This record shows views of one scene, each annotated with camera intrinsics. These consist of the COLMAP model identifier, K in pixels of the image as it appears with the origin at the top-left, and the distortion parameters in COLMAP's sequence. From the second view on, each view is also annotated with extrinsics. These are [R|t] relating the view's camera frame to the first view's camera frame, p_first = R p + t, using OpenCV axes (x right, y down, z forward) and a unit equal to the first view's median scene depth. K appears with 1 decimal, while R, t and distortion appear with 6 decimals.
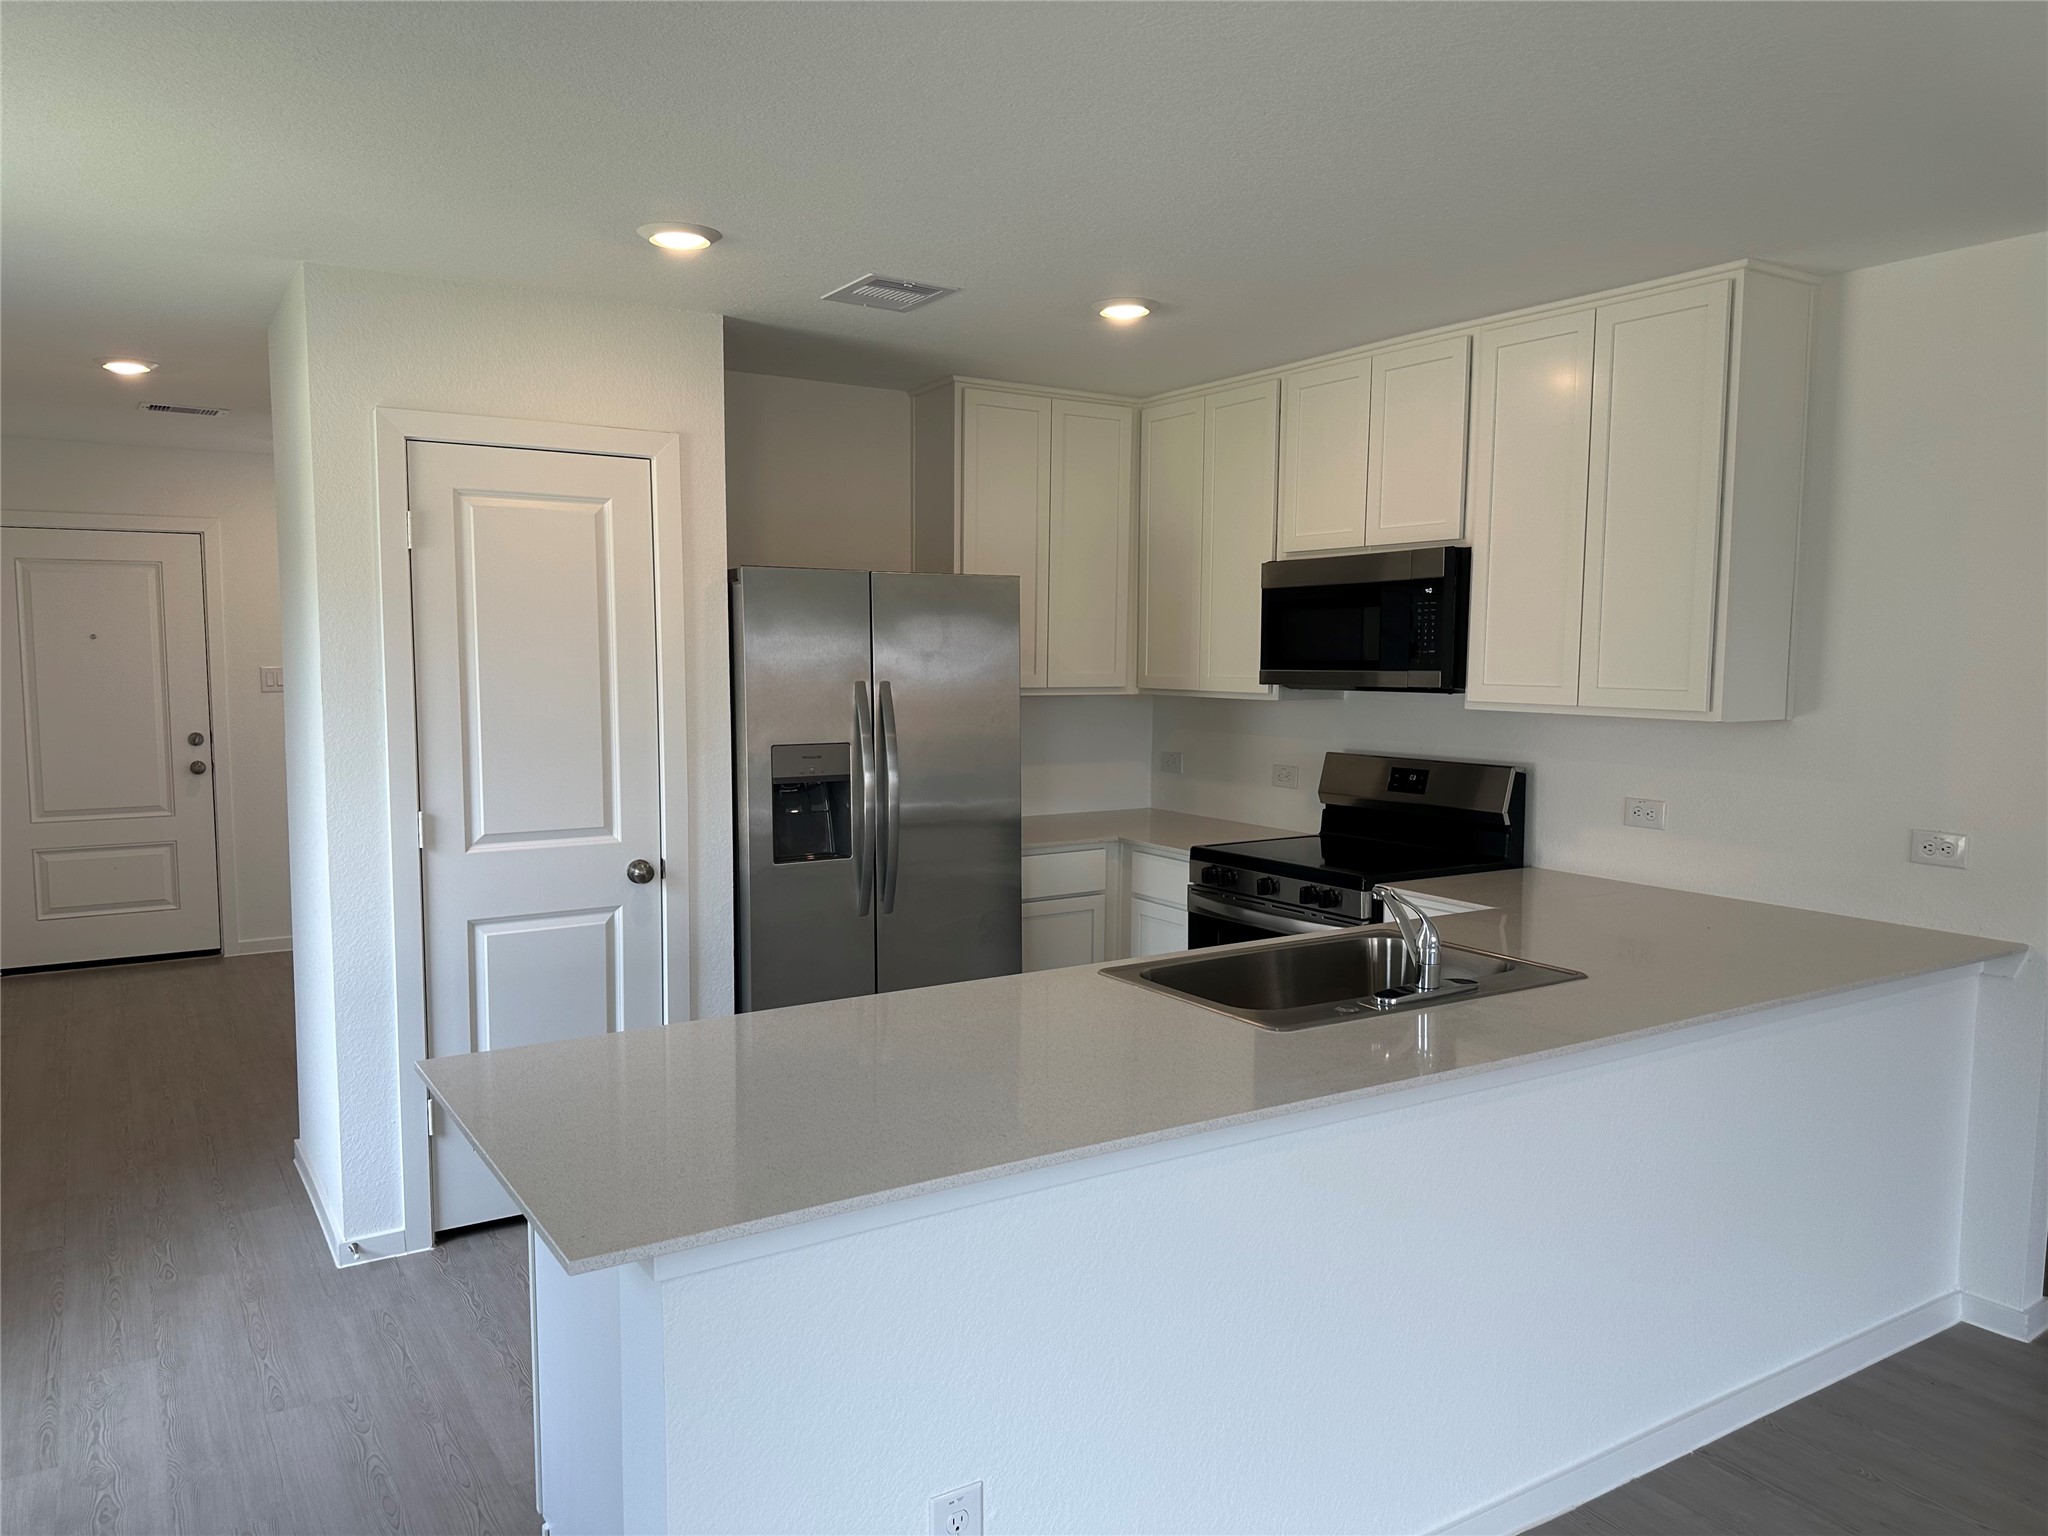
lens RADIAL K [[1429.8, 0, 1067.7], [0, 1429.8, 791.3], [0, 0, 1]] dist [0.050971, -0.036896]
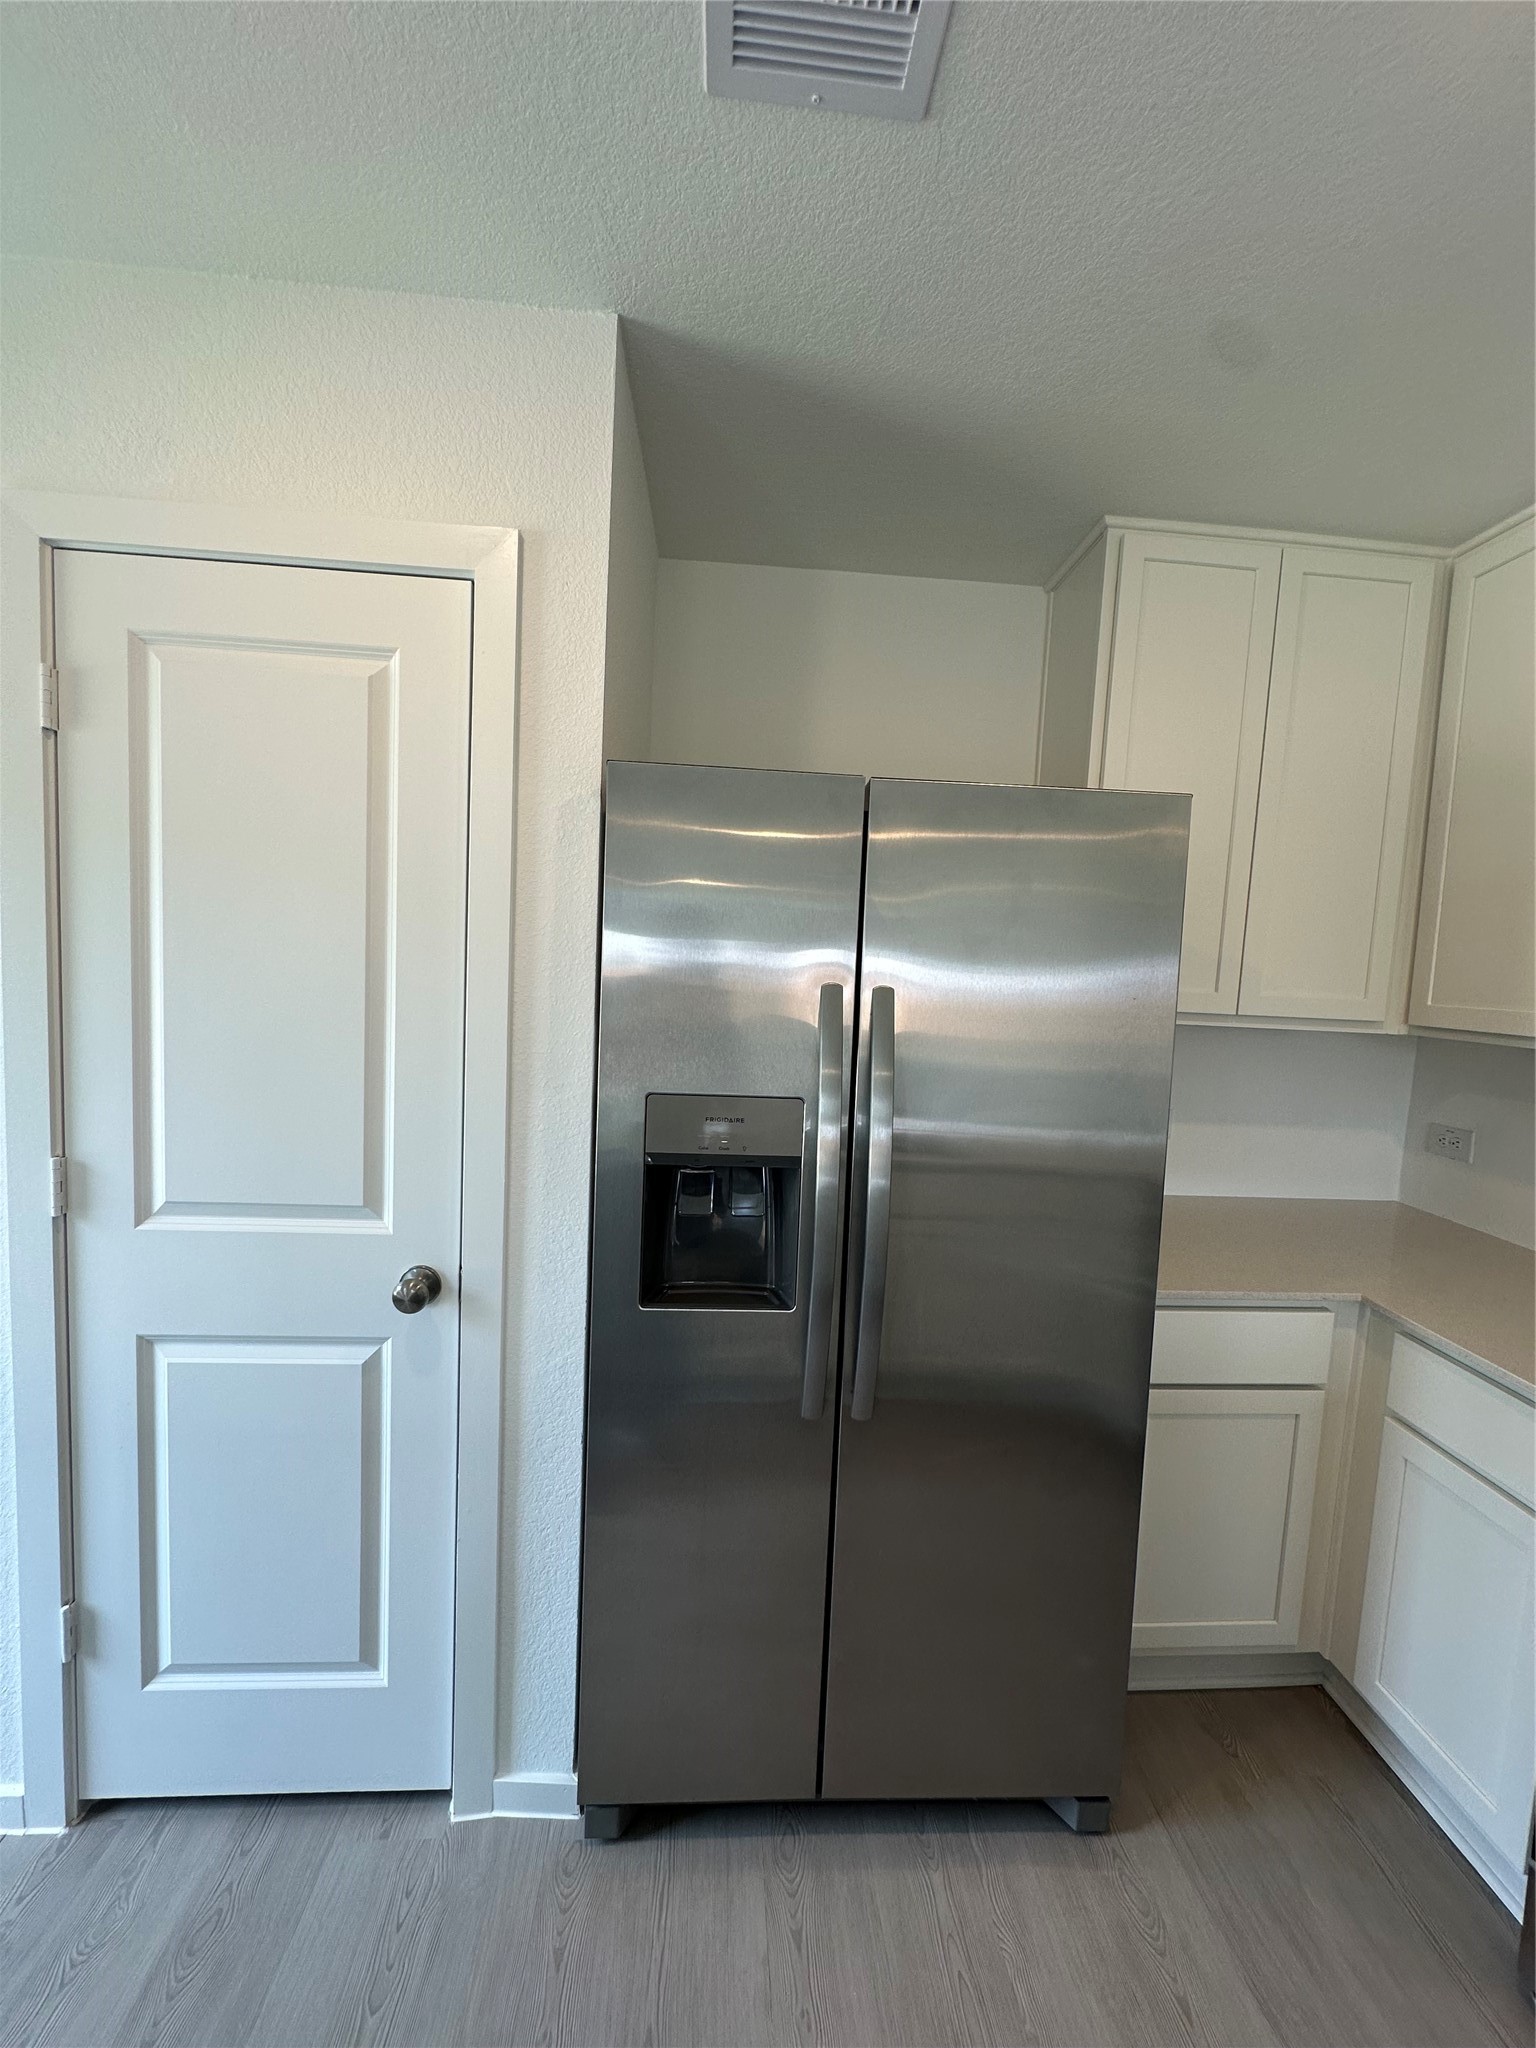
lens RADIAL K [[810.6, 0, 772.6], [0, 810.6, 1030.4], [0, 0, 1]] dist [-0.001904, 0.000559]
pose [[0.858999, 0.069656, -0.507216, -0.010676], [-0.088191, 0.996024, -0.012573, -0.057392], [0.504324, 0.055532, 0.861727, 0.777064]]
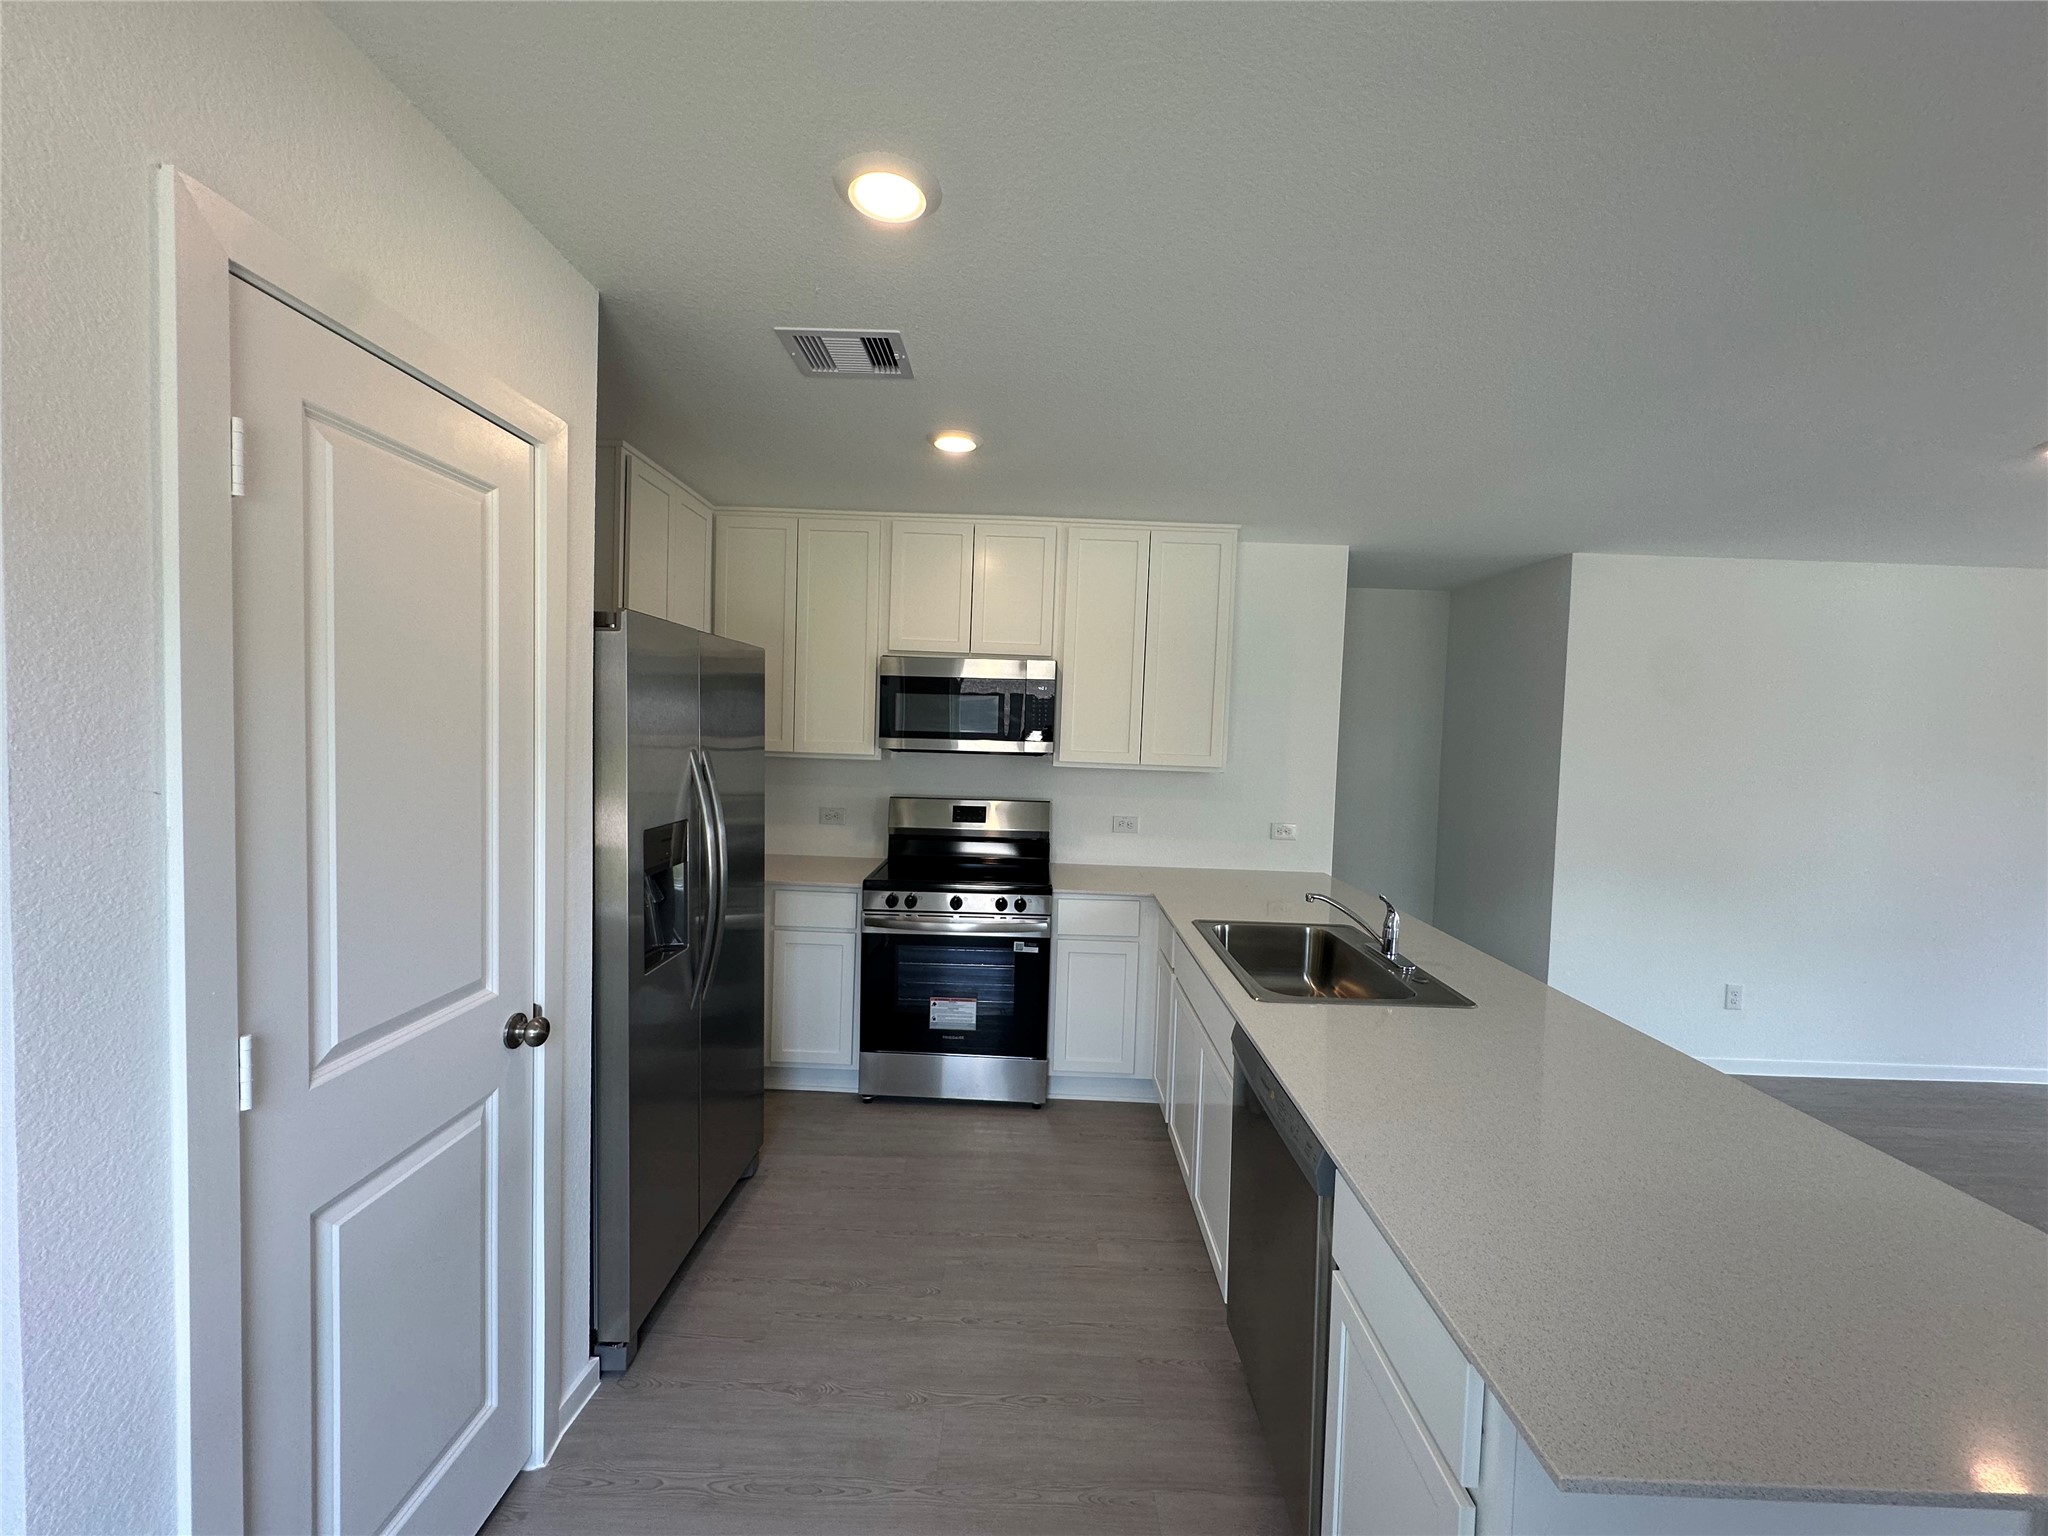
lens RADIAL K [[810.6, 0, 1032.8], [0, 810.6, 769.2], [0, 0, 1]] dist [-0.001904, 0.000559]
pose [[0.563545, -0.027262, 0.825635, -0.475284], [0.054048, 0.998531, -0.003920, -0.055021], [-0.824315, 0.046833, 0.564190, 0.566540]]
